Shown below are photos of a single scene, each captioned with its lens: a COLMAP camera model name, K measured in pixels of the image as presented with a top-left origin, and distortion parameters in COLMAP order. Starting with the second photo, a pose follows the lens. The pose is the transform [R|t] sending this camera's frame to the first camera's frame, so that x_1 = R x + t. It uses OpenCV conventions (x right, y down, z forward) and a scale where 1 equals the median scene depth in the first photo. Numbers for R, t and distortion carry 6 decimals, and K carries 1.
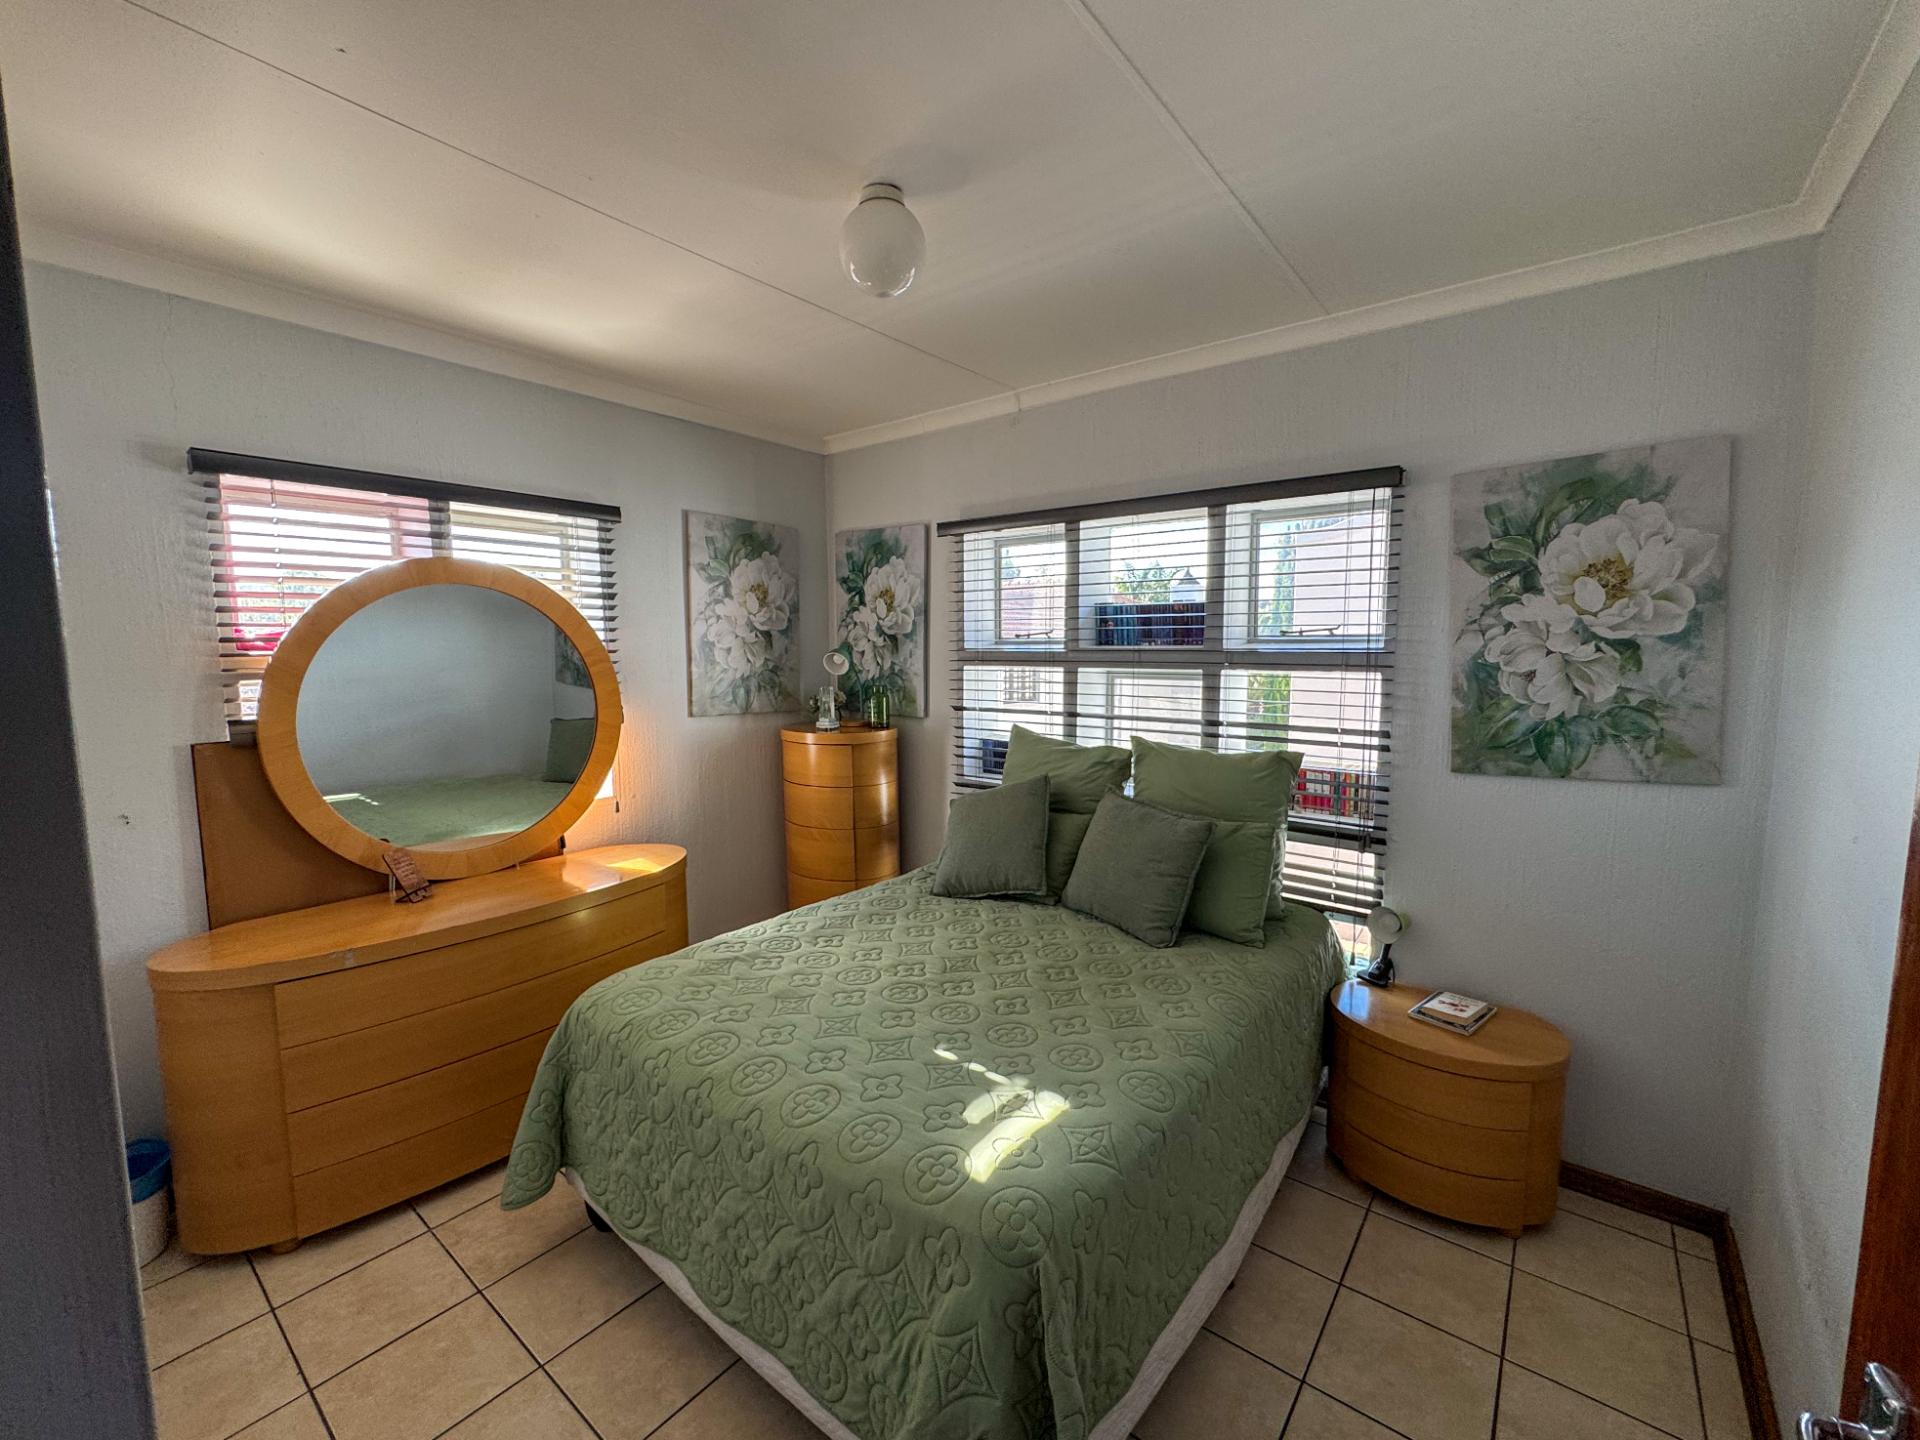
lens RADIAL K [[773.4, 0, 964.3], [0, 773.4, 724.3], [0, 0, 1]] dist [-0.008928, -0.000019]
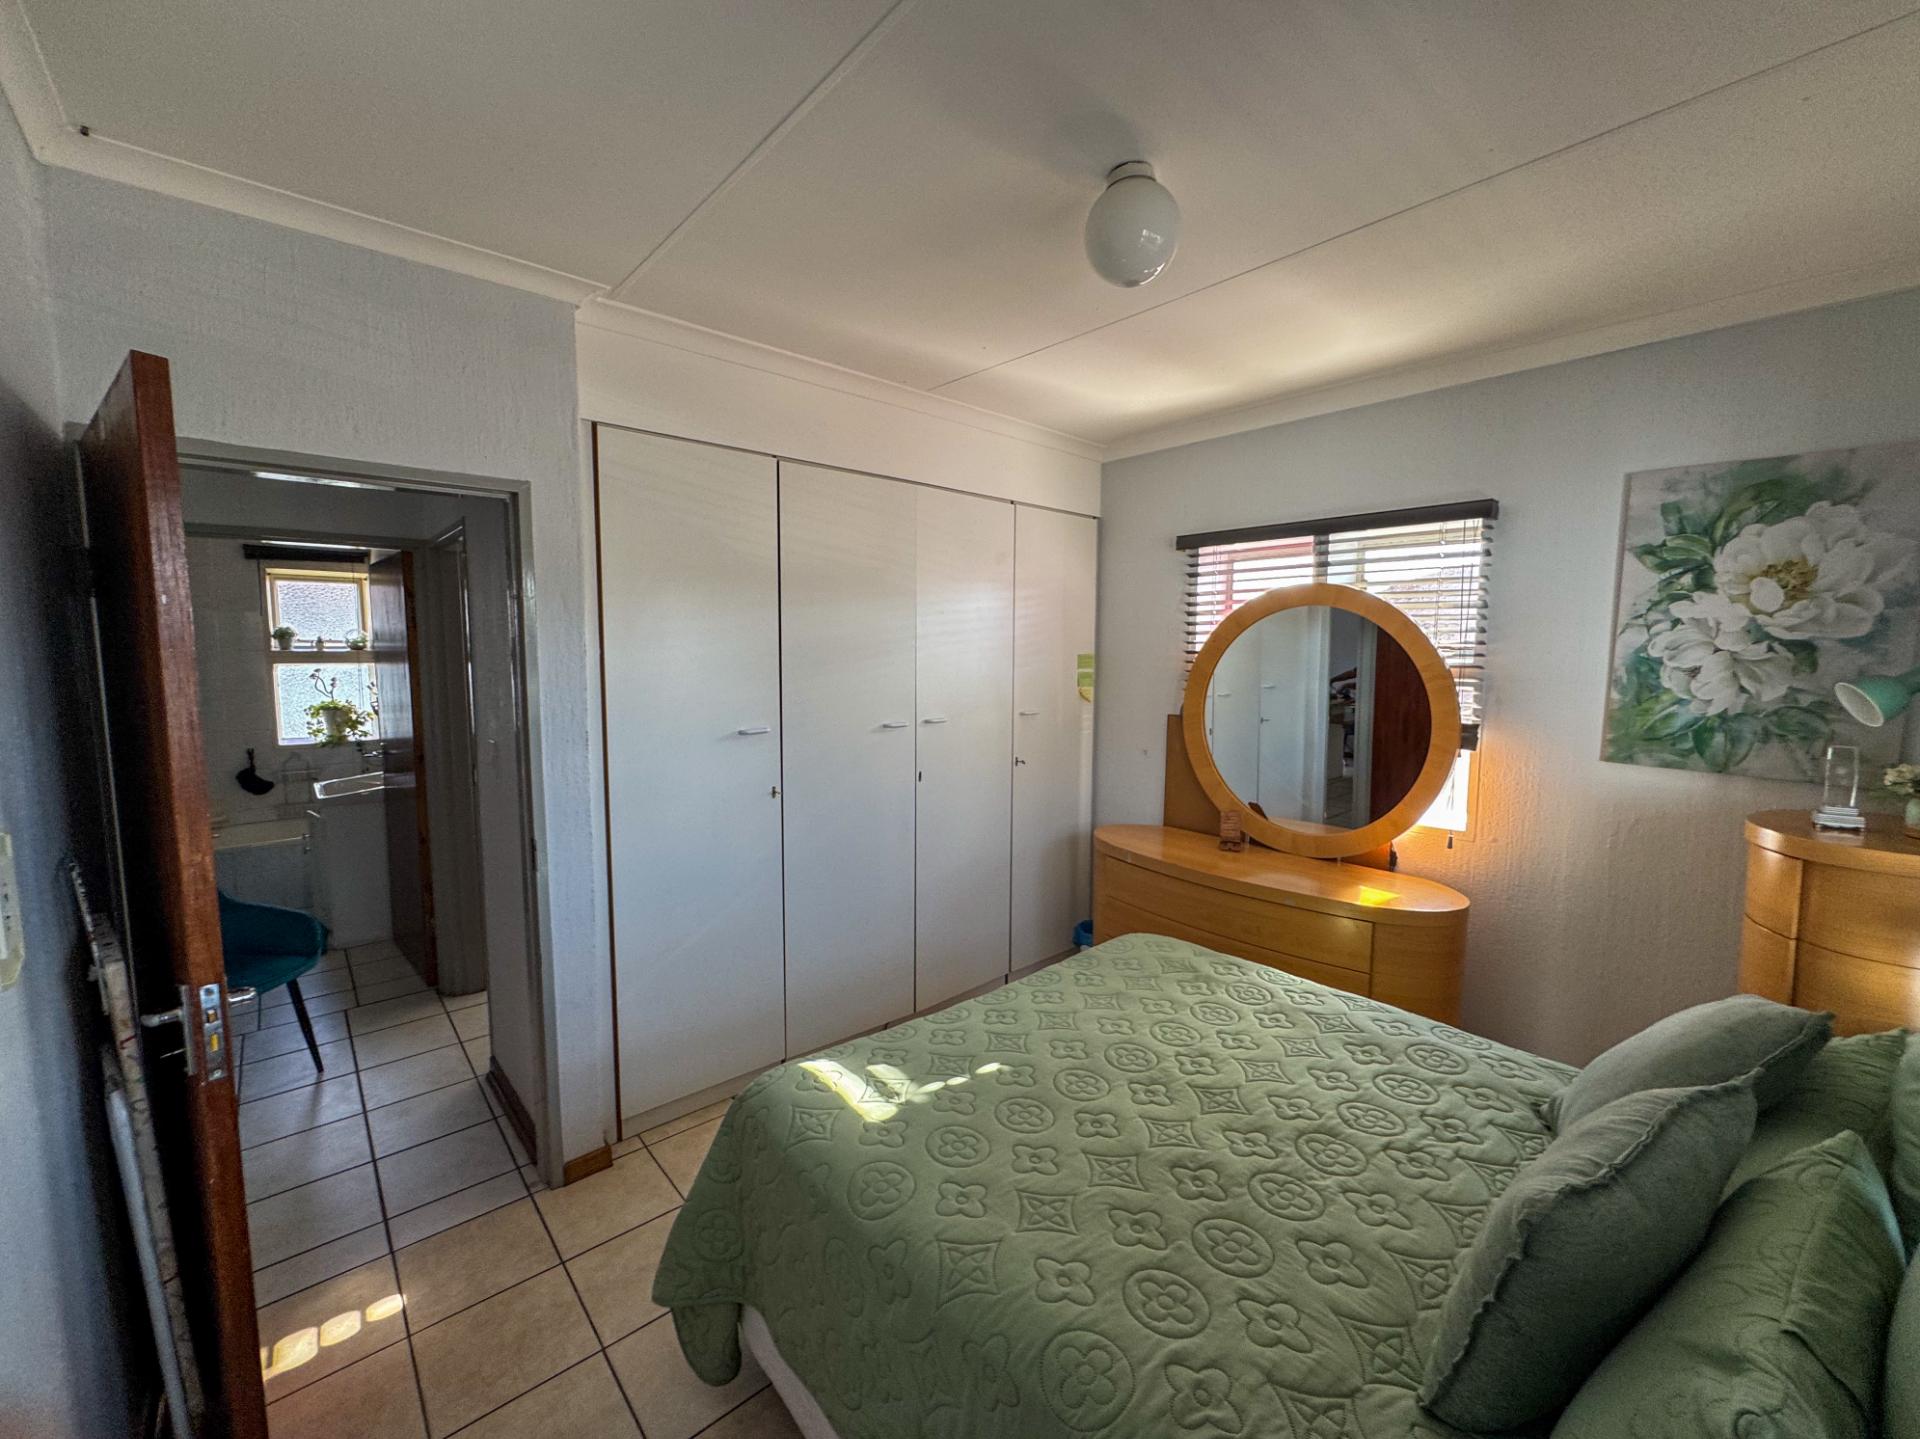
lens RADIAL K [[773.4, 0, 964.3], [0, 773.4, 723.8], [0, 0, 1]] dist [-0.008928, -0.000019]
pose [[-0.174178, 0.096588, -0.979966, 0.636857], [-0.106711, 0.987466, 0.116294, -0.089741], [0.978915, 0.124829, -0.161687, 0.739119]]
